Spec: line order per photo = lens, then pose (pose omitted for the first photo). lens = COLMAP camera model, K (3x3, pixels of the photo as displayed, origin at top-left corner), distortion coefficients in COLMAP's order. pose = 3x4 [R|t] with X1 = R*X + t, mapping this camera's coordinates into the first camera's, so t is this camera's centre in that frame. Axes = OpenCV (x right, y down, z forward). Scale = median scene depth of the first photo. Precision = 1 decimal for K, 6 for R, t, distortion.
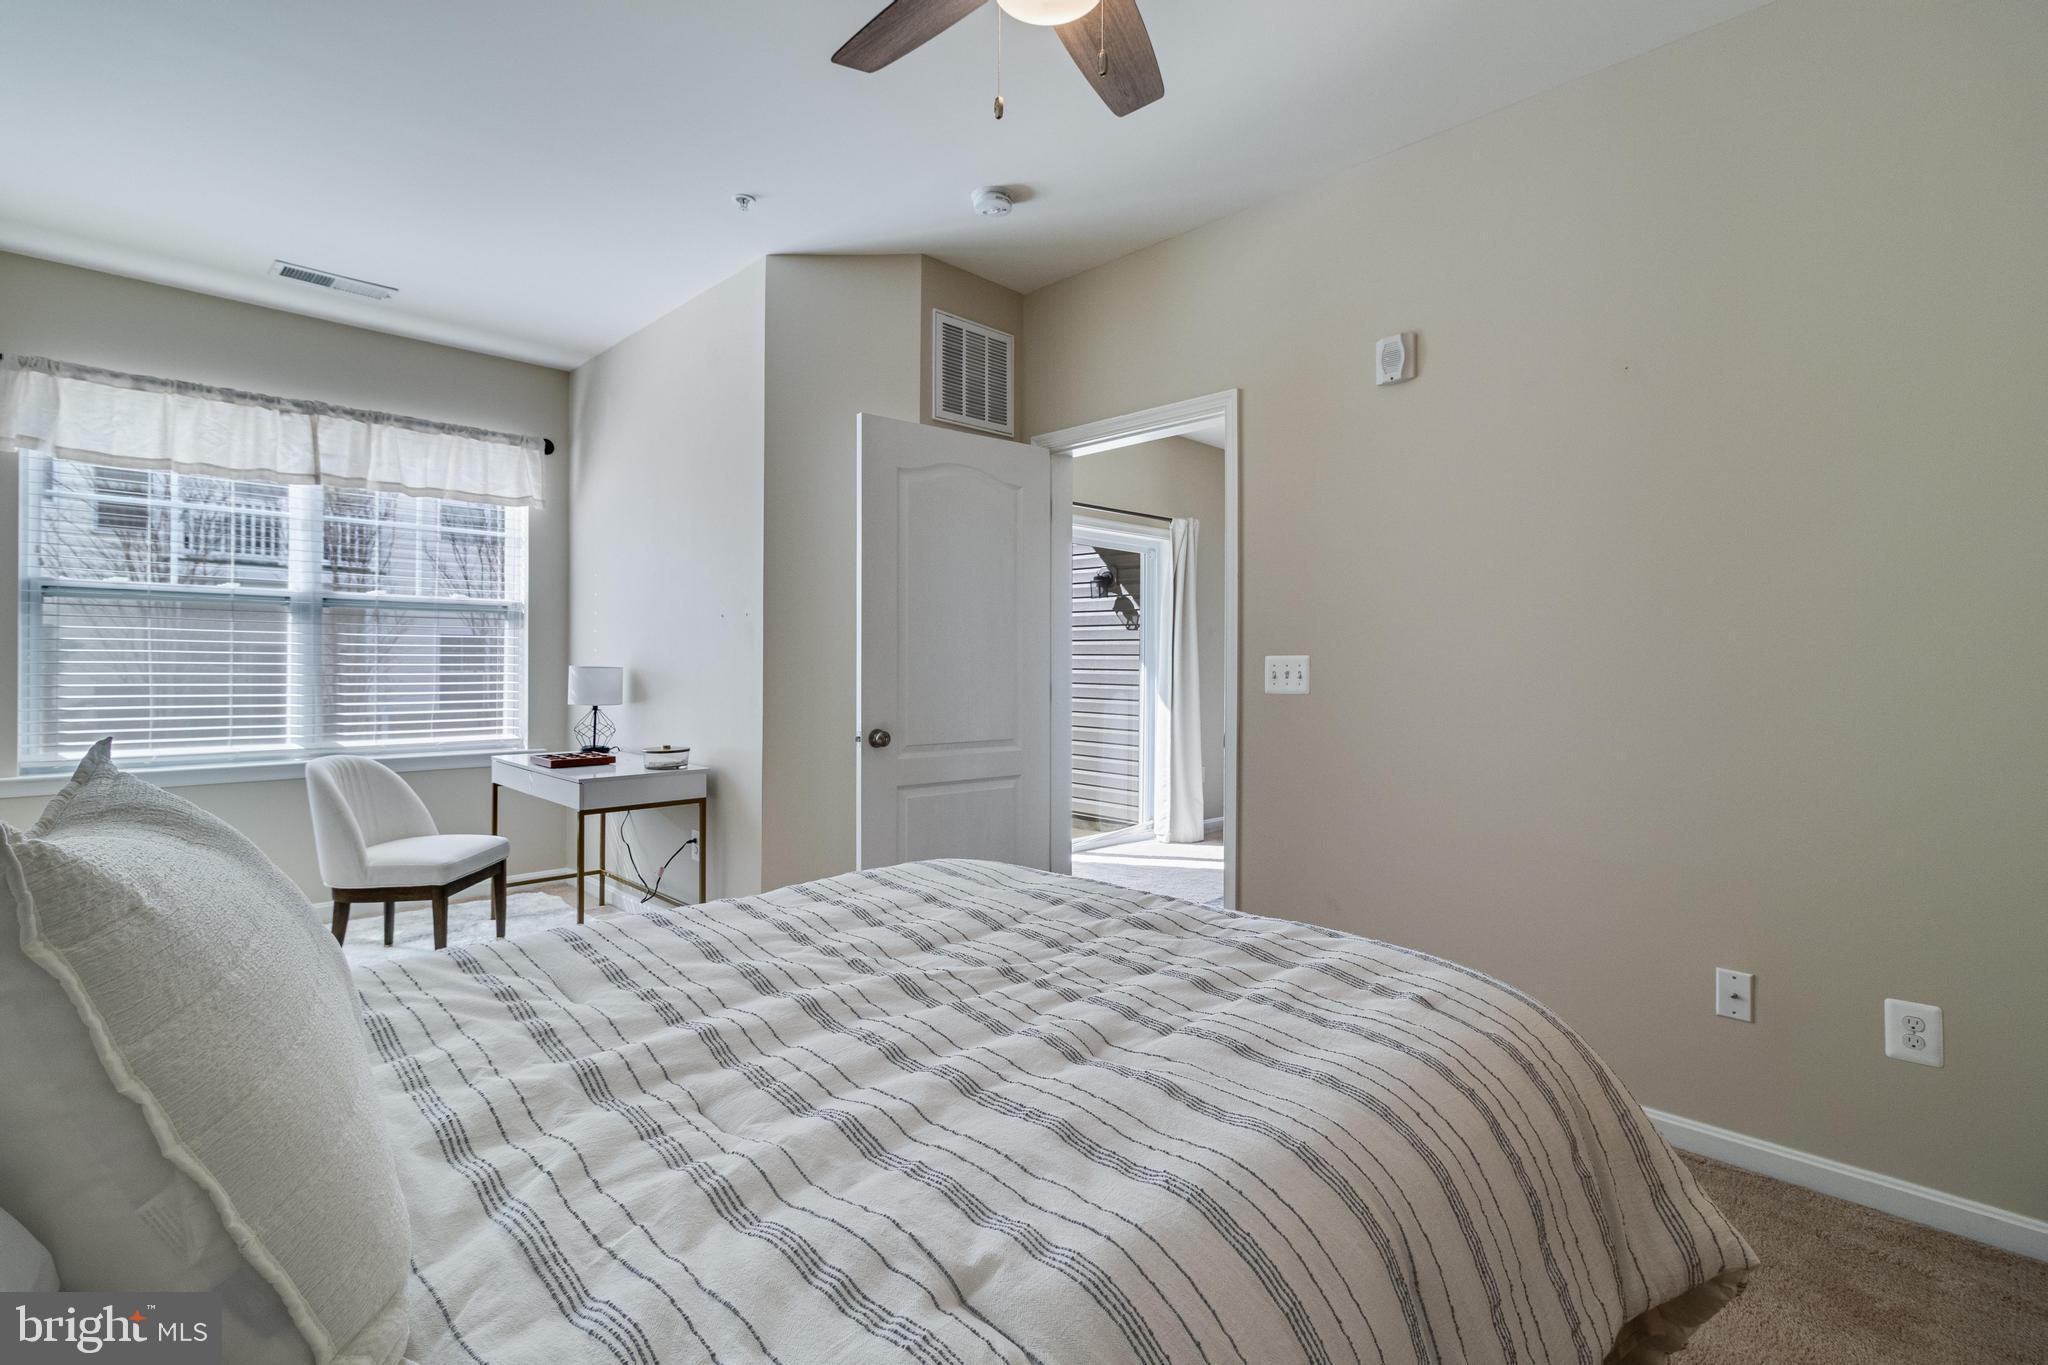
lens RADIAL K [[946.4, 0, 1030.7], [0, 946.4, 679.4], [0, 0, 1]] dist [0.001798, 0.000699]
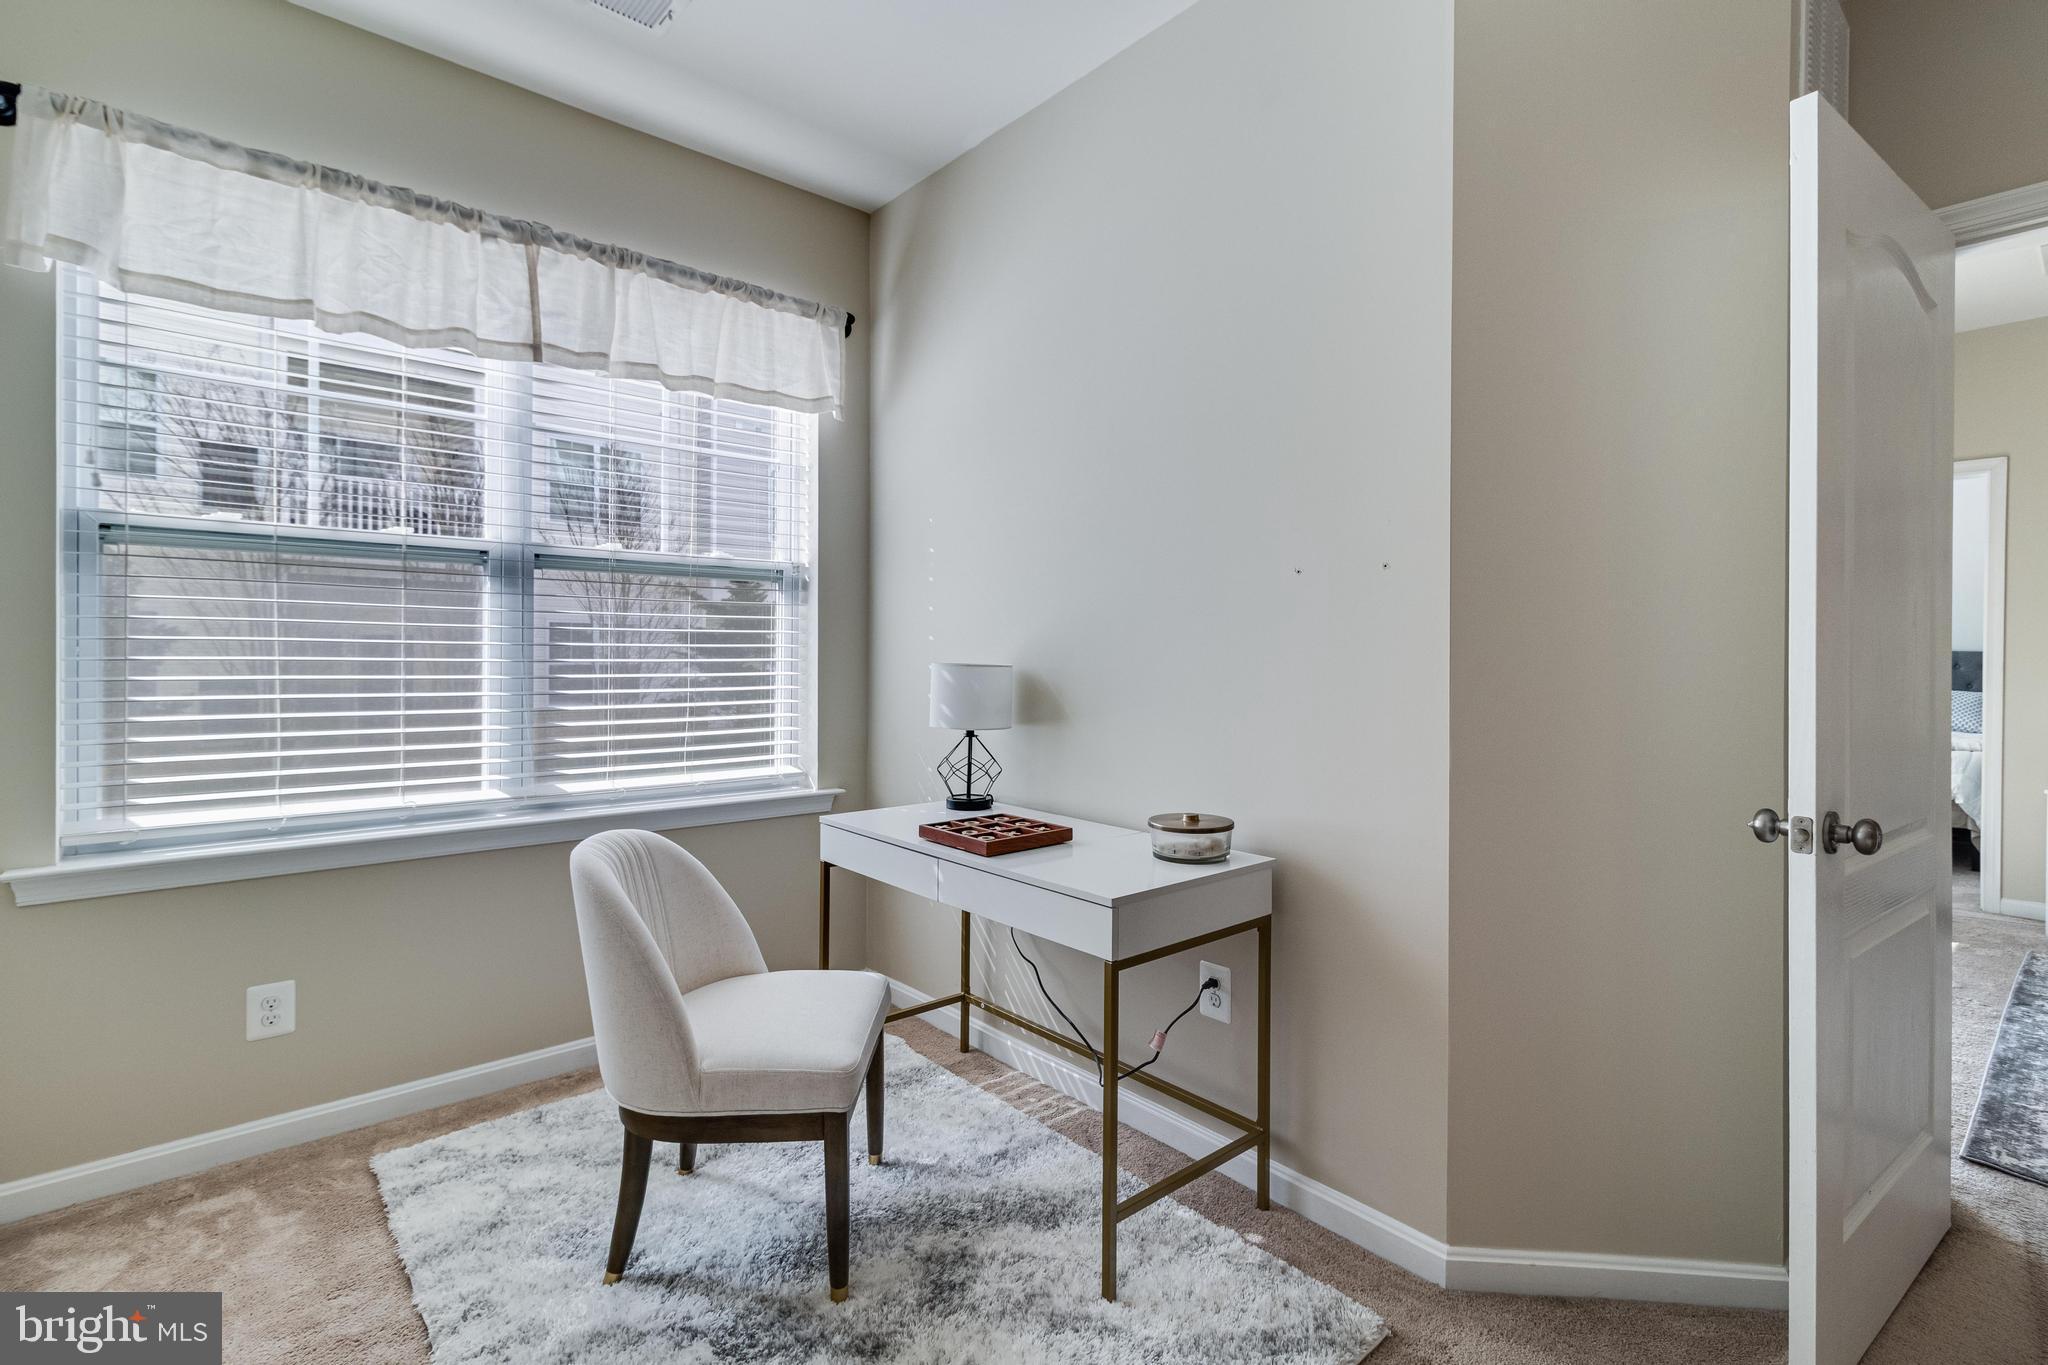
lens RADIAL K [[947.7, 0, 1020.8], [0, 947.7, 672.0], [0, 0, 1]] dist [0.003871, 0.000761]
pose [[0.997854, 0.001057, -0.065463, -0.409701], [-0.000854, 0.999995, 0.003121, -0.011207], [0.065466, -0.003058, 0.997850, 0.421792]]
